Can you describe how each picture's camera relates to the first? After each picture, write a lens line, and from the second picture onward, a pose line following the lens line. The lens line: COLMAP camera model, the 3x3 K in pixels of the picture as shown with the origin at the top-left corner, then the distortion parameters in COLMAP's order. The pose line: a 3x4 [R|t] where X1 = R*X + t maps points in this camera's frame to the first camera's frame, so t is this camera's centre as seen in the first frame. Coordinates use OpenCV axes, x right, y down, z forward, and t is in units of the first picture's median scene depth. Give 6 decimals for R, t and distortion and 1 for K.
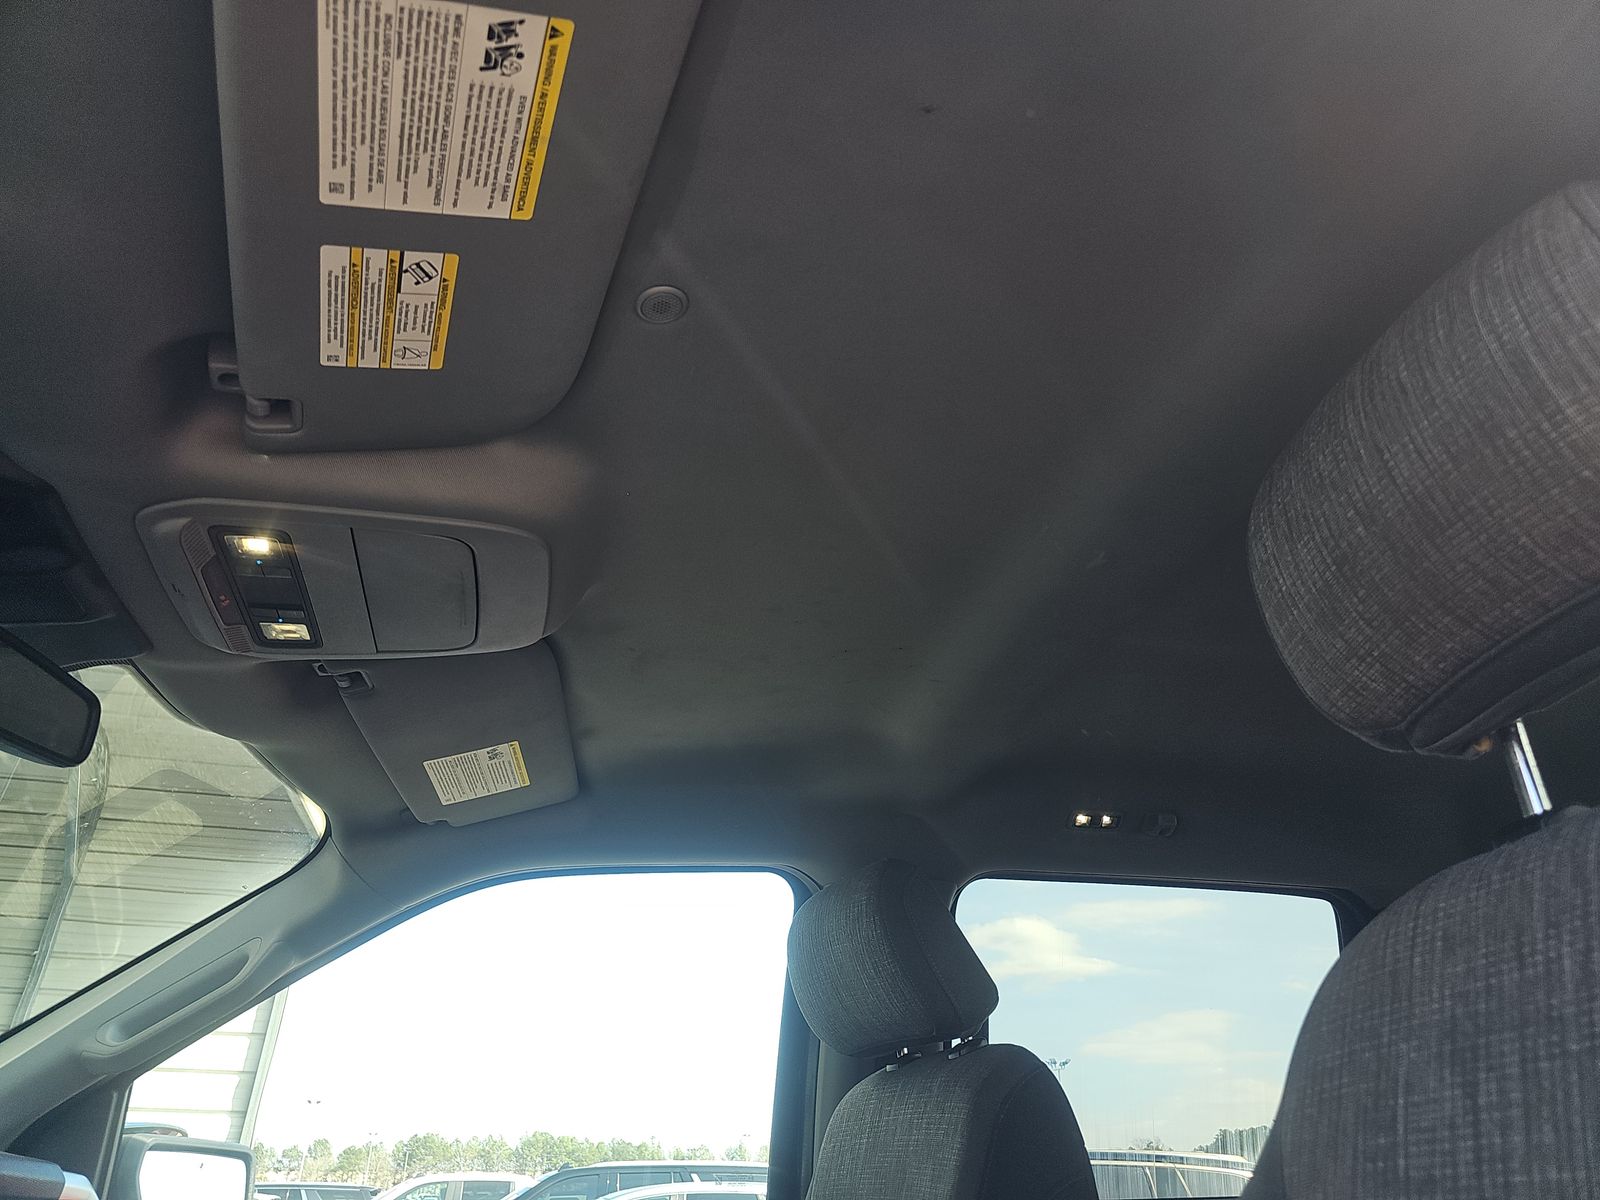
lens RADIAL K [[1084.5, 0, 799.0], [0, 1084.5, 602.2], [0, 0, 1]] dist [0.024961, -0.008466]
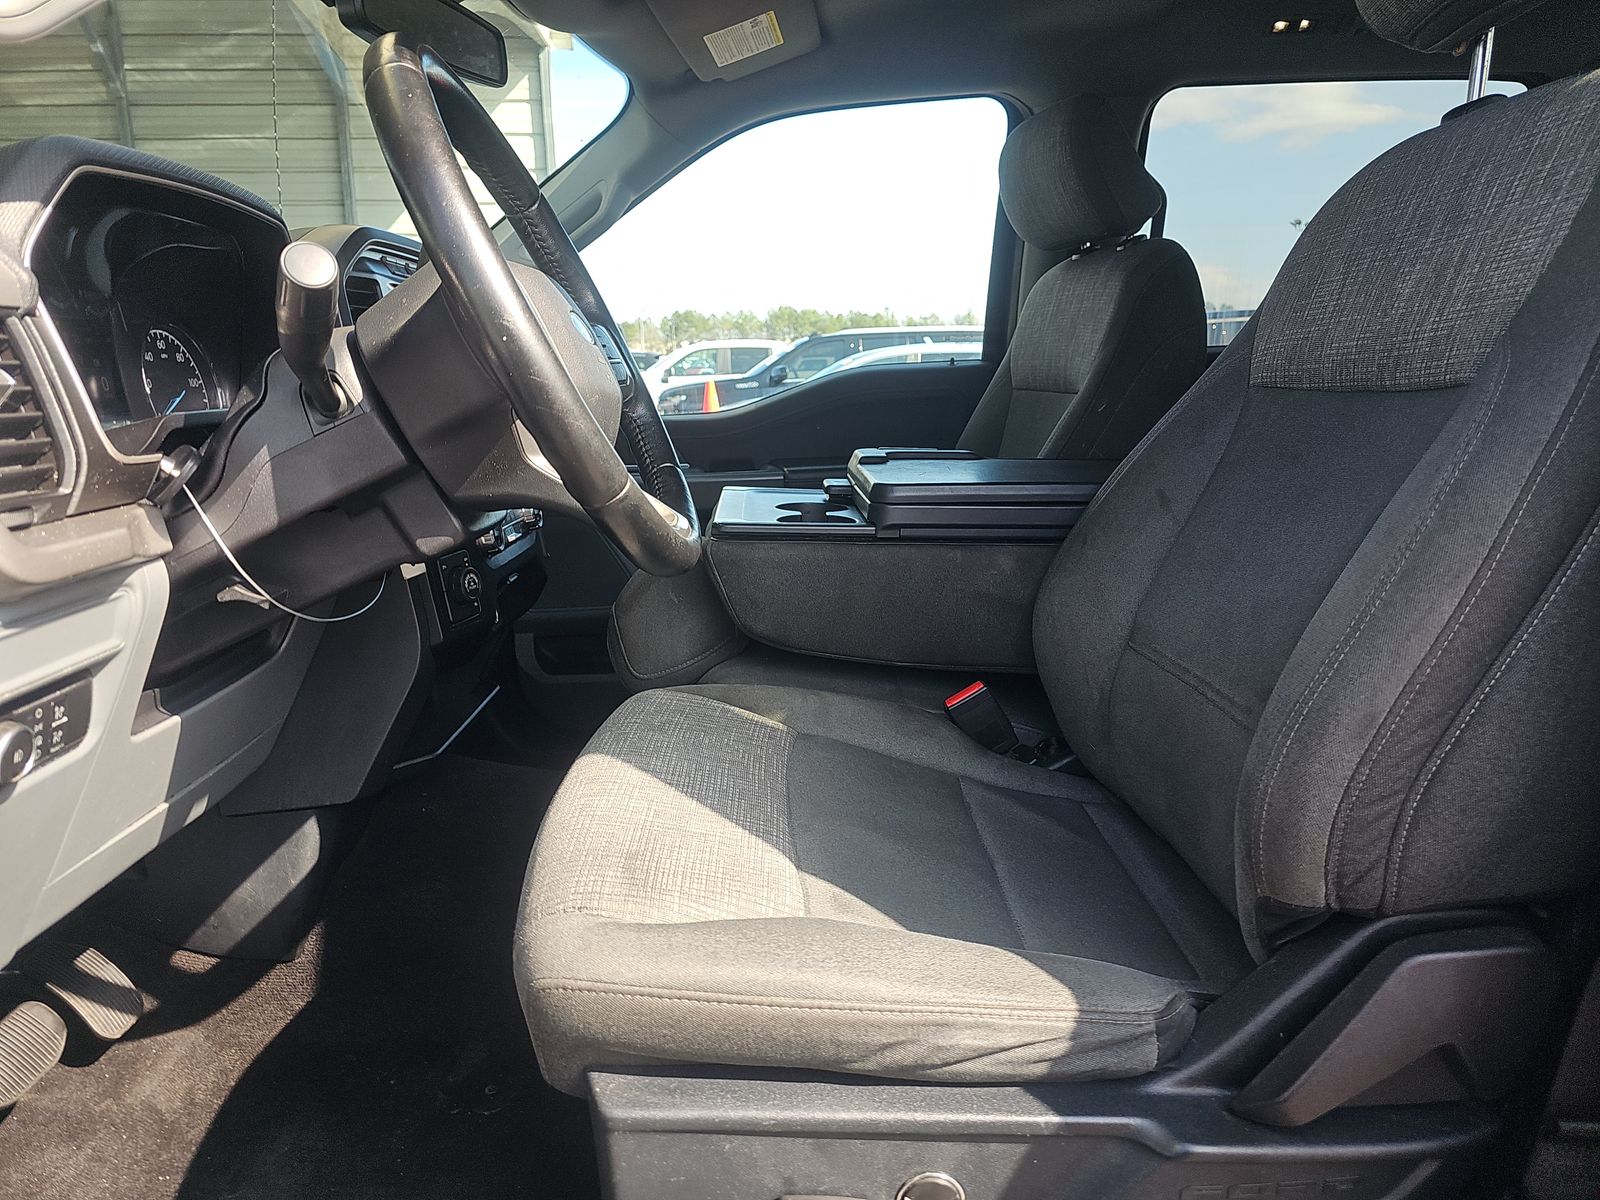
lens RADIAL K [[1084.5, 0, 800.6], [0, 1084.5, 602.4], [0, 0, 1]] dist [0.024961, -0.008466]
pose [[0.980489, 0.024205, -0.195077, 0.020518], [0.110586, 0.752536, 0.649200, -0.138590], [0.162516, -0.658107, 0.735176, -0.275819]]
